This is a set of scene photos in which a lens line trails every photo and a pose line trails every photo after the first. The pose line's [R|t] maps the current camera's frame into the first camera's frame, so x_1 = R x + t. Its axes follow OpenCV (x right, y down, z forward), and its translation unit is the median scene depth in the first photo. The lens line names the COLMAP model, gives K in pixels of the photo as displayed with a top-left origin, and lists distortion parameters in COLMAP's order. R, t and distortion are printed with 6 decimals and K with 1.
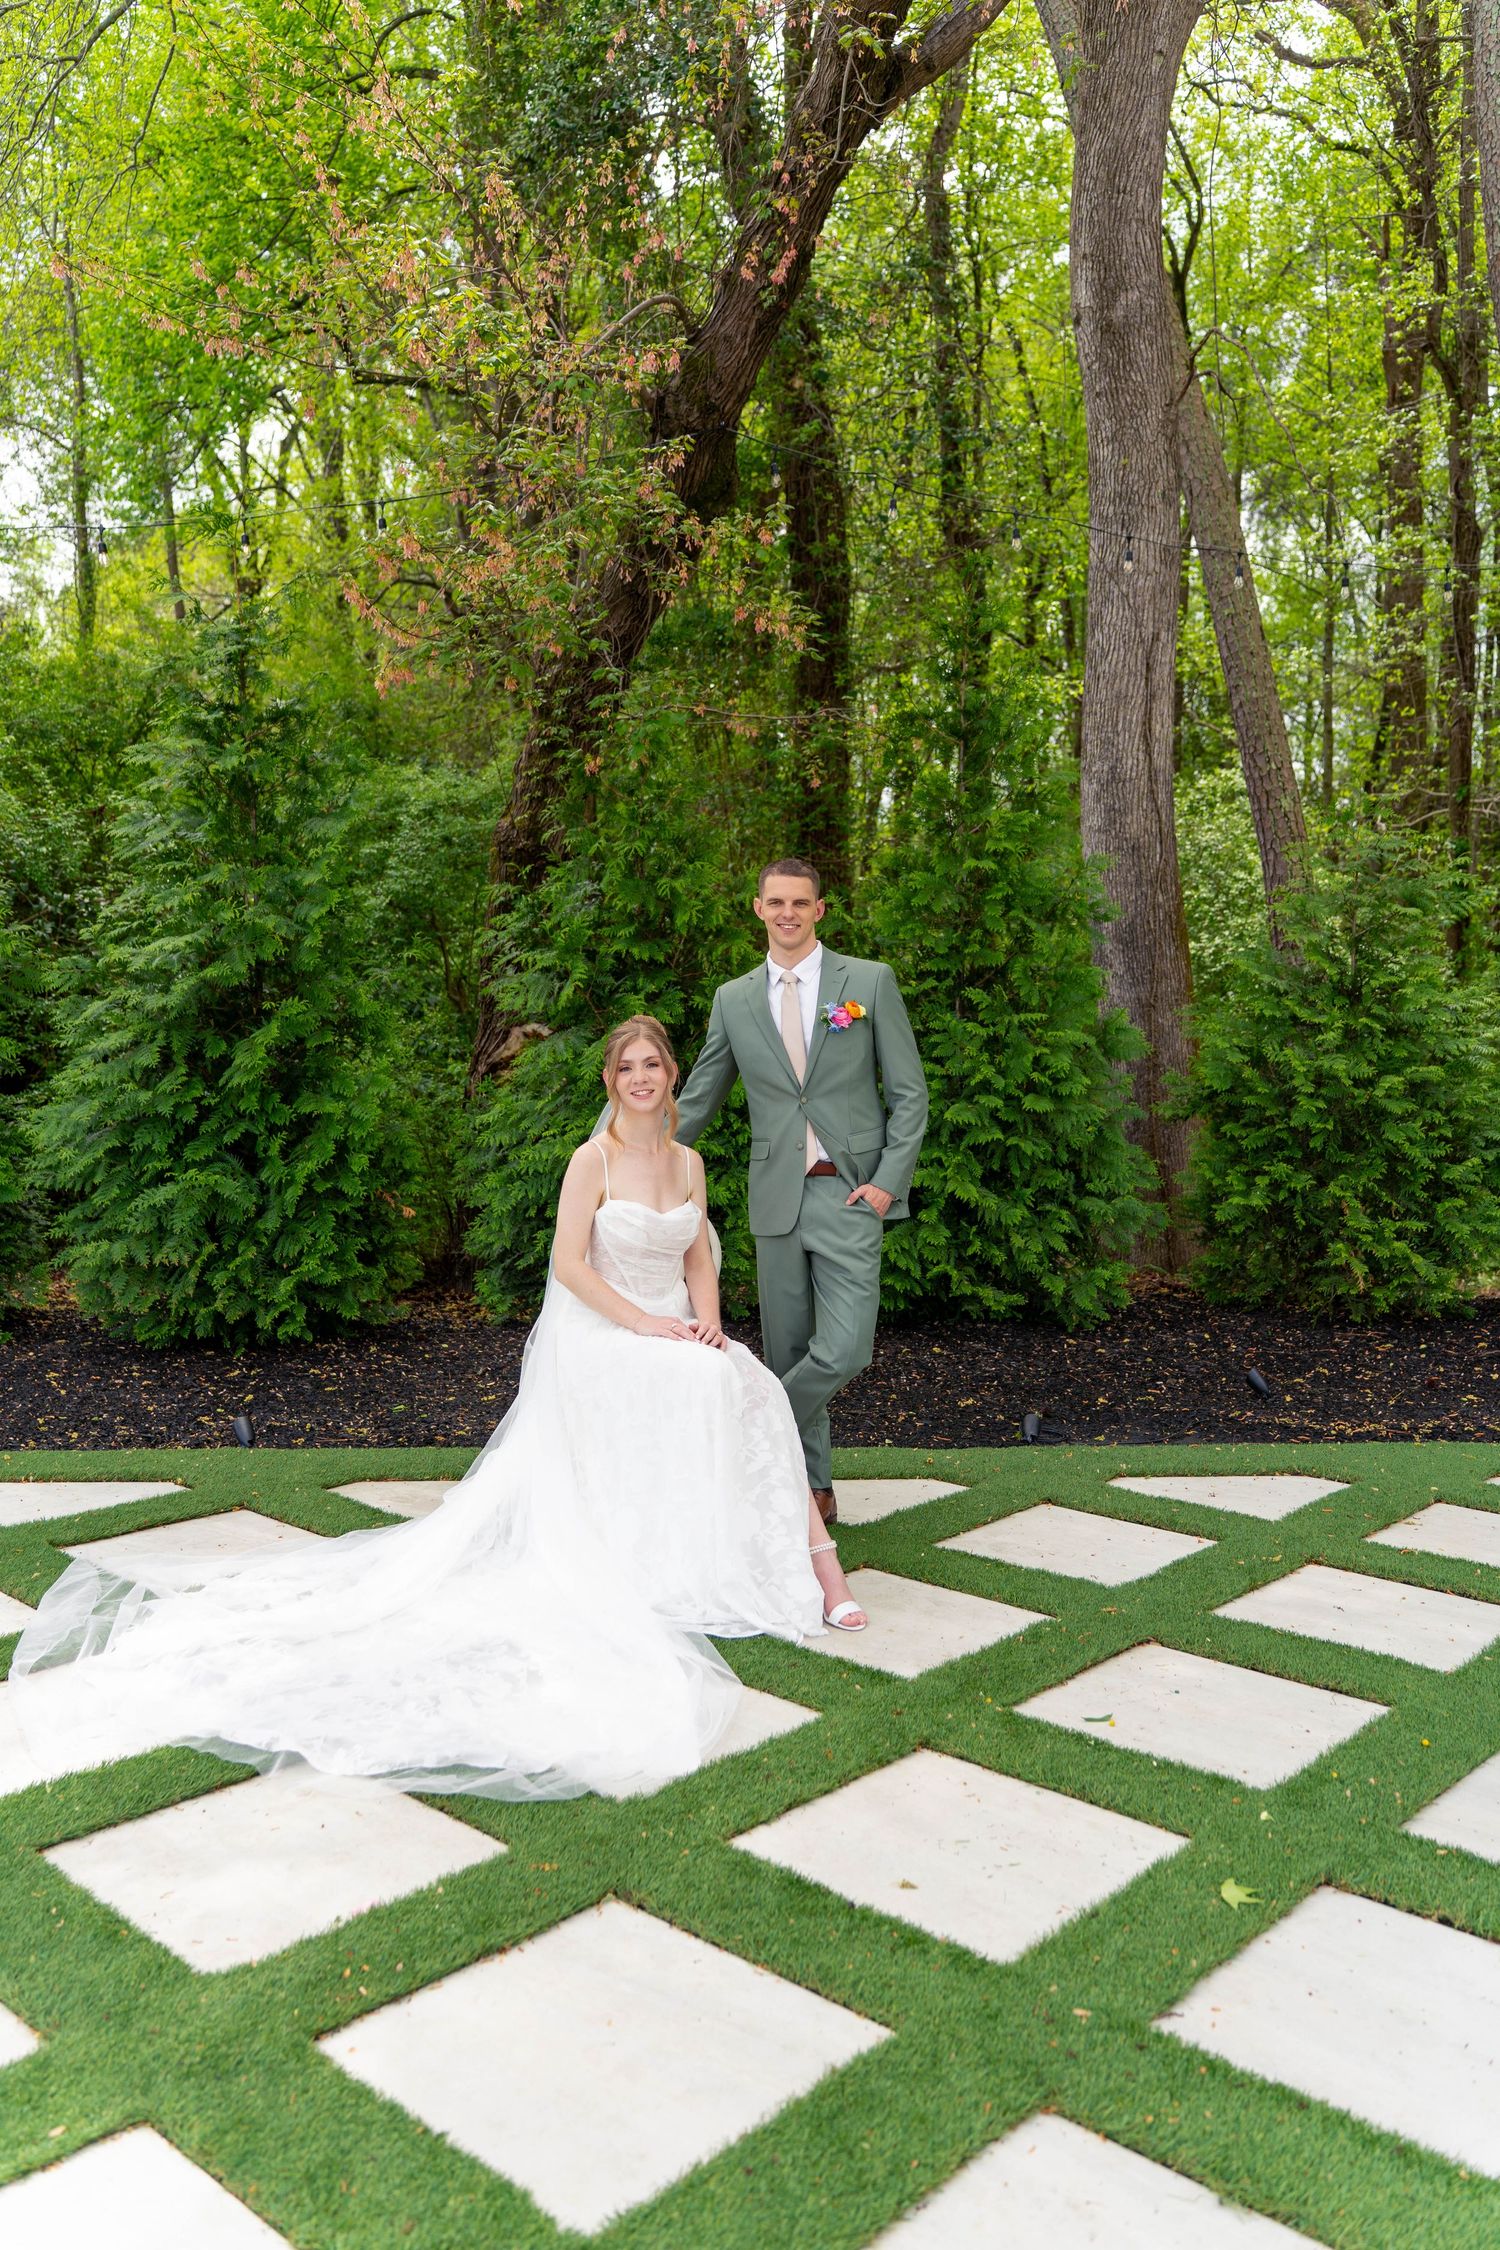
lens RADIAL K [[1781.9, 0, 754.8], [0, 1781.9, 1125.8], [0, 0, 1]] dist [0.016123, -0.003081]
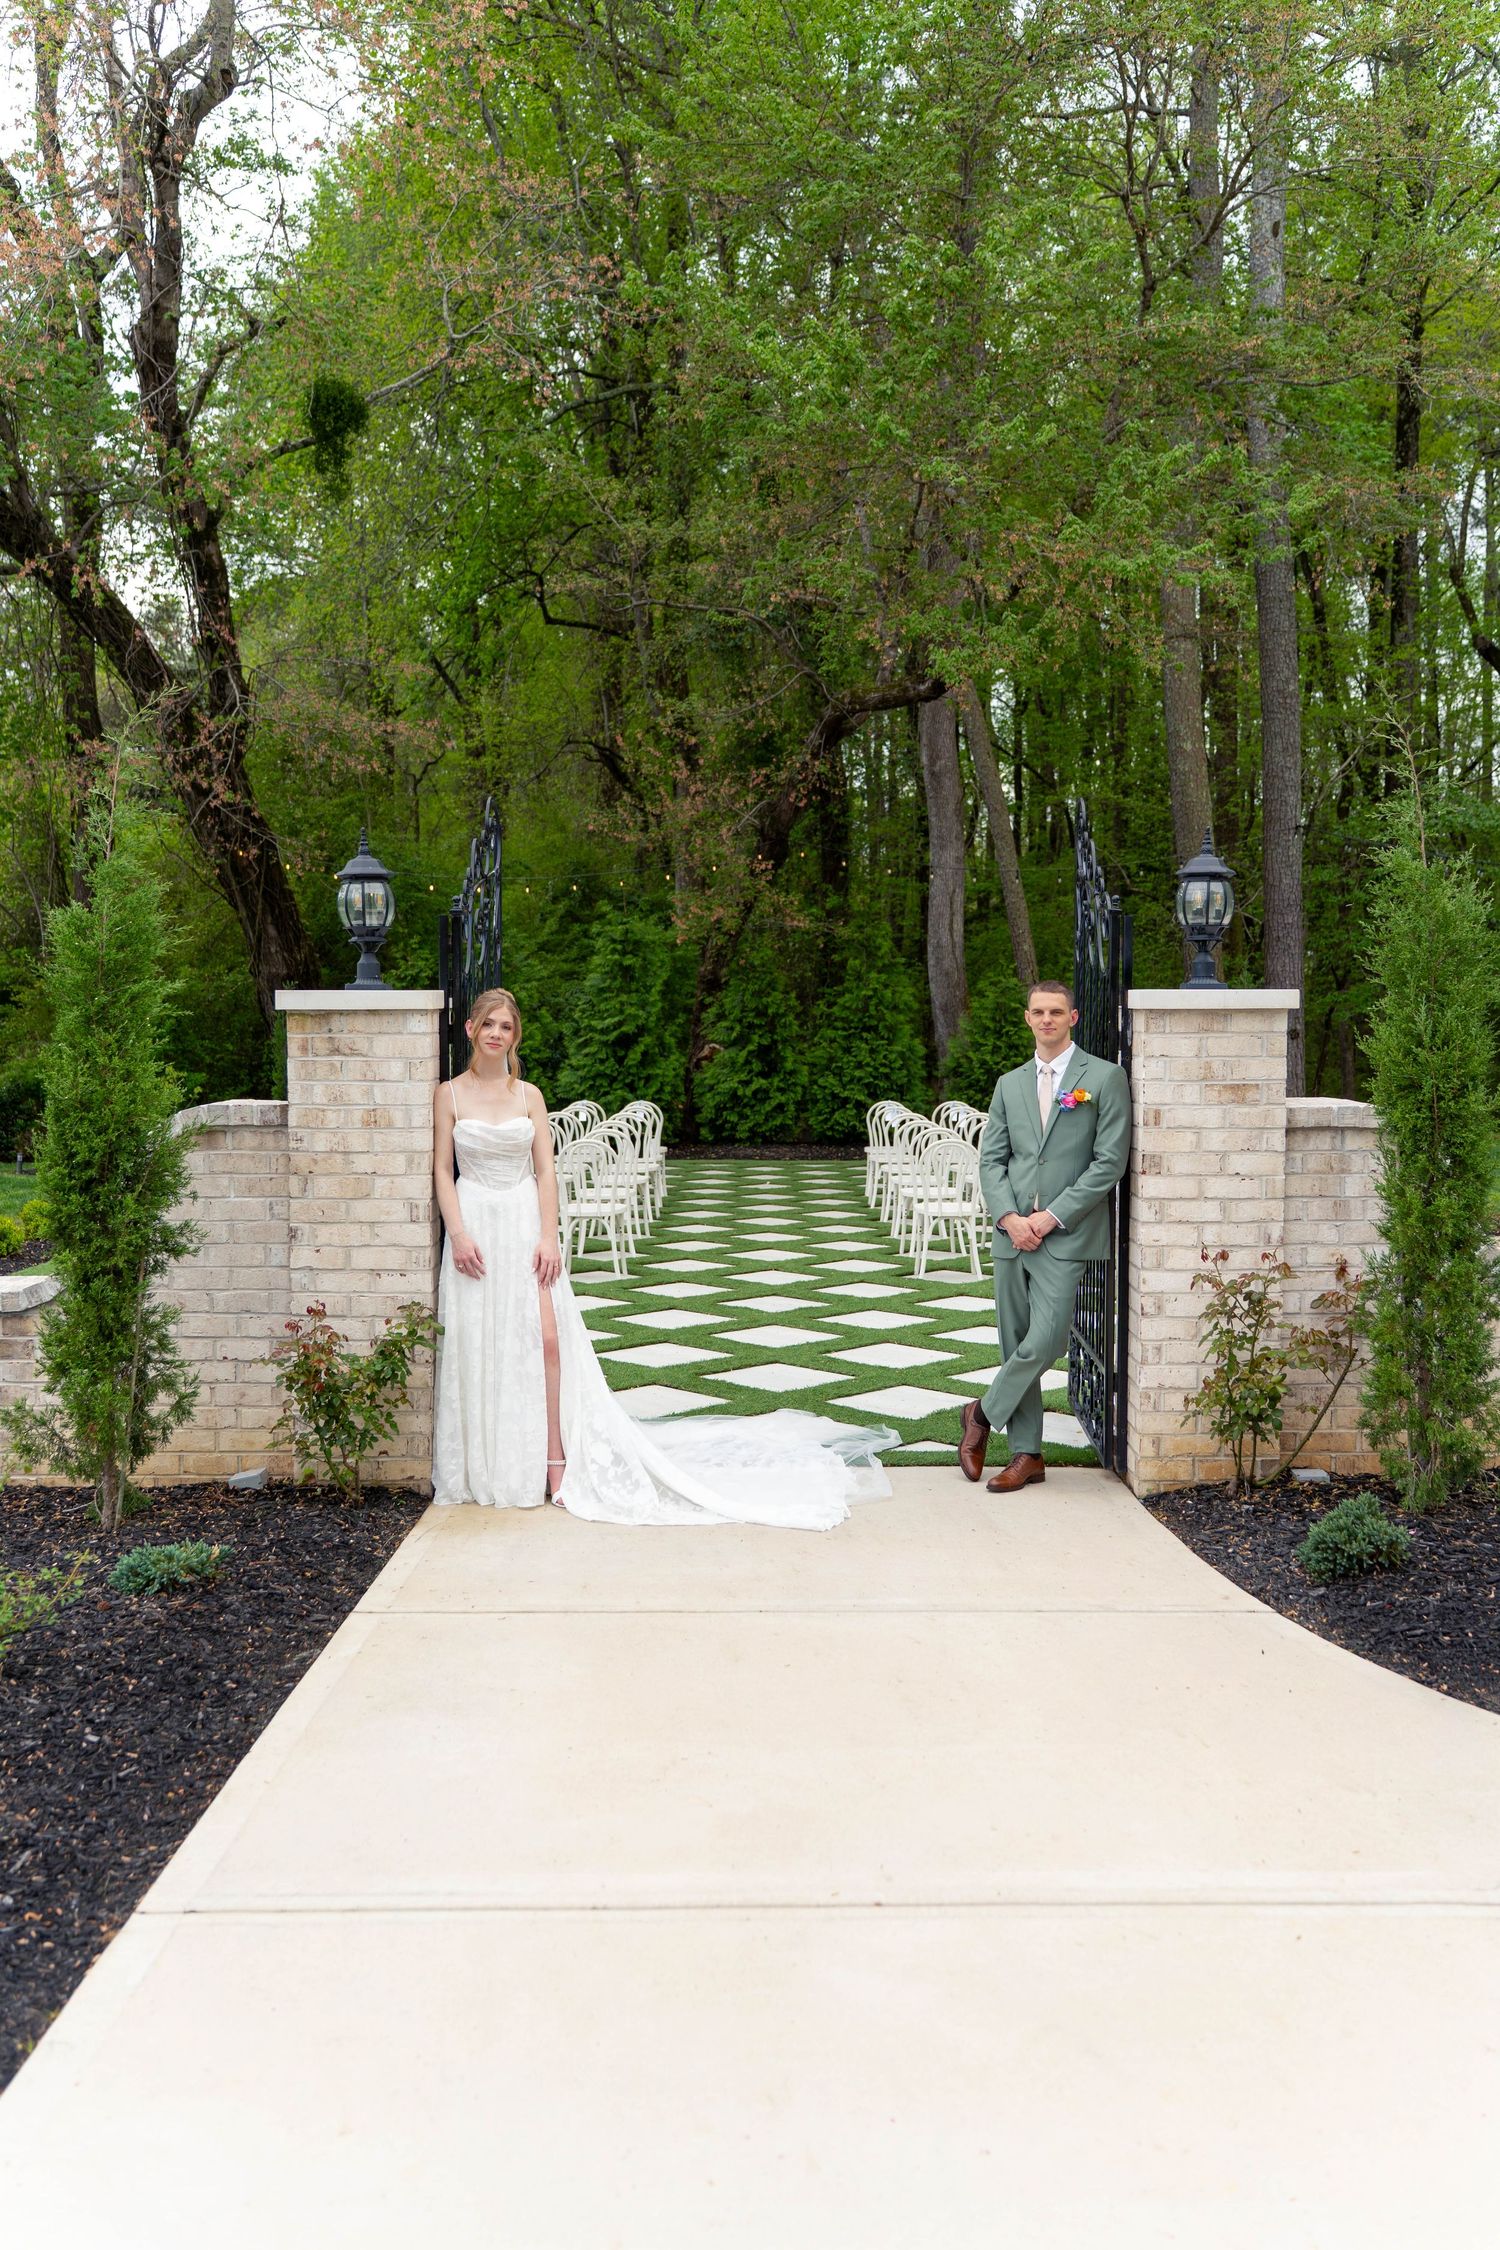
lens RADIAL K [[1851.1, 0, 740.4], [0, 1851.1, 1123.2], [0, 0, 1]] dist [-0.000535, 0.000149]
pose [[0.999285, -0.000454, -0.037808, 0.027521], [-0.000114, 0.999887, -0.015012, 0.122719], [0.037811, 0.015006, 0.999172, -2.130121]]
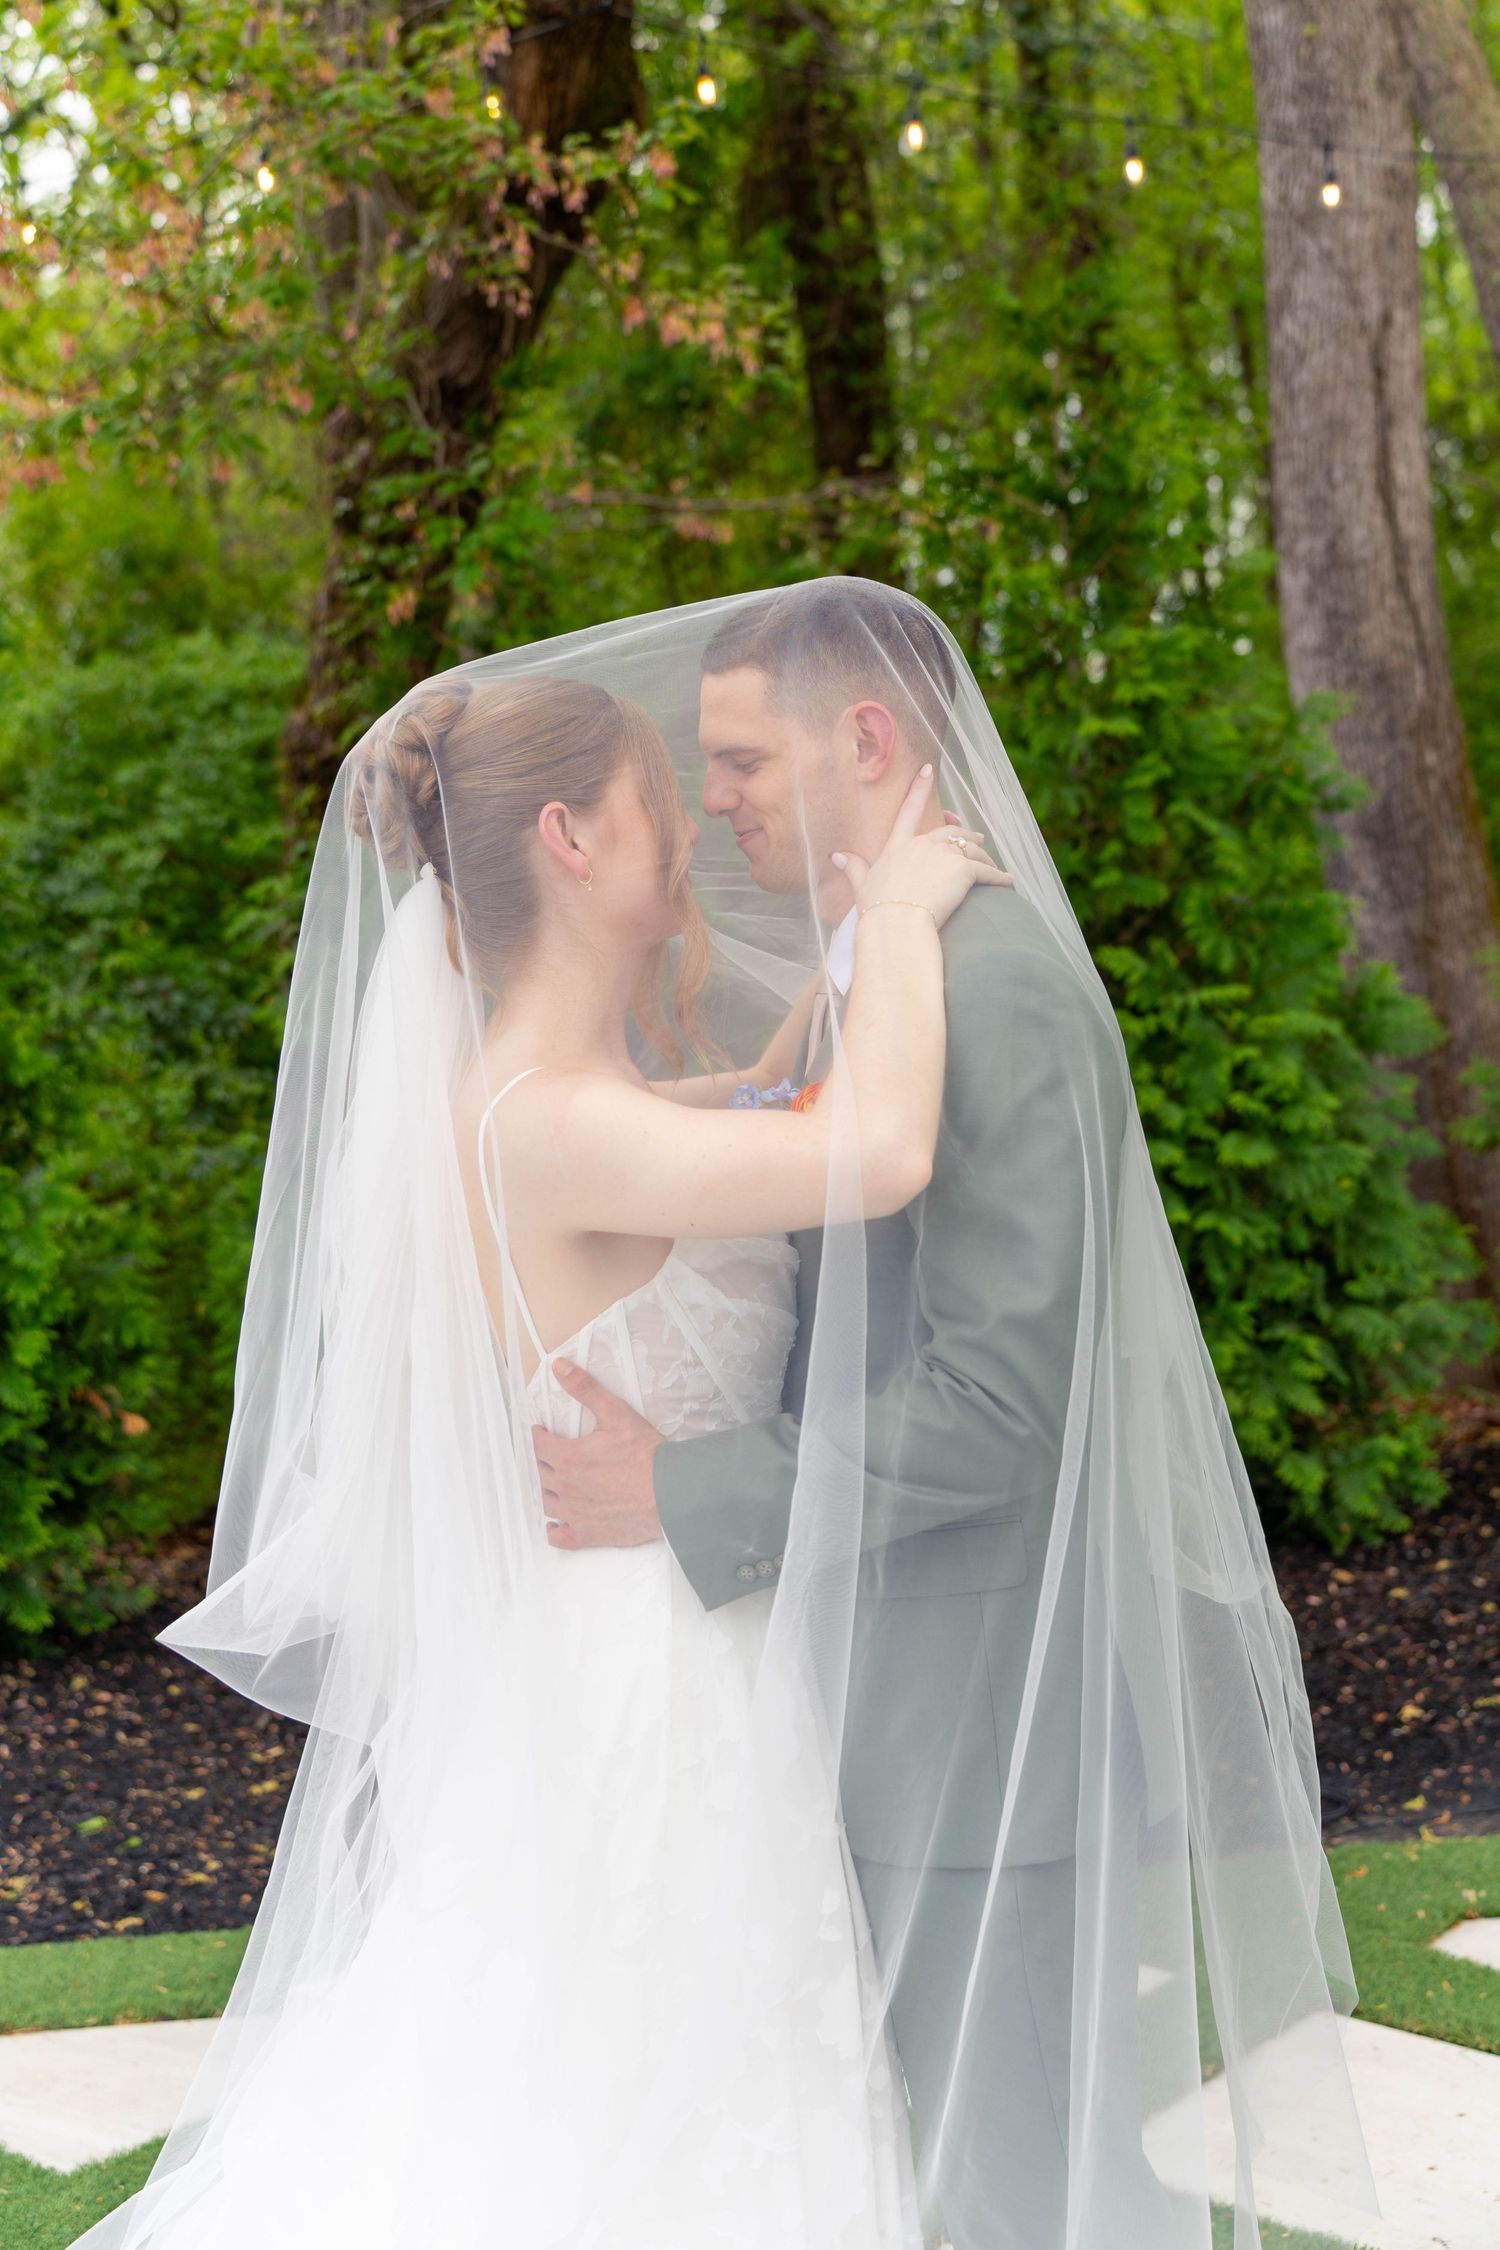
lens RADIAL K [[2631.0, 0, 796.0], [0, 2631.0, 1033.0], [0, 0, 1]] dist [0.016079, 0.000000]
pose [[0.997085, -0.074804, -0.015044, 0.033439], [0.074214, 0.996571, -0.036585, -0.027846], [0.017729, 0.035362, 0.999217, 0.175934]]
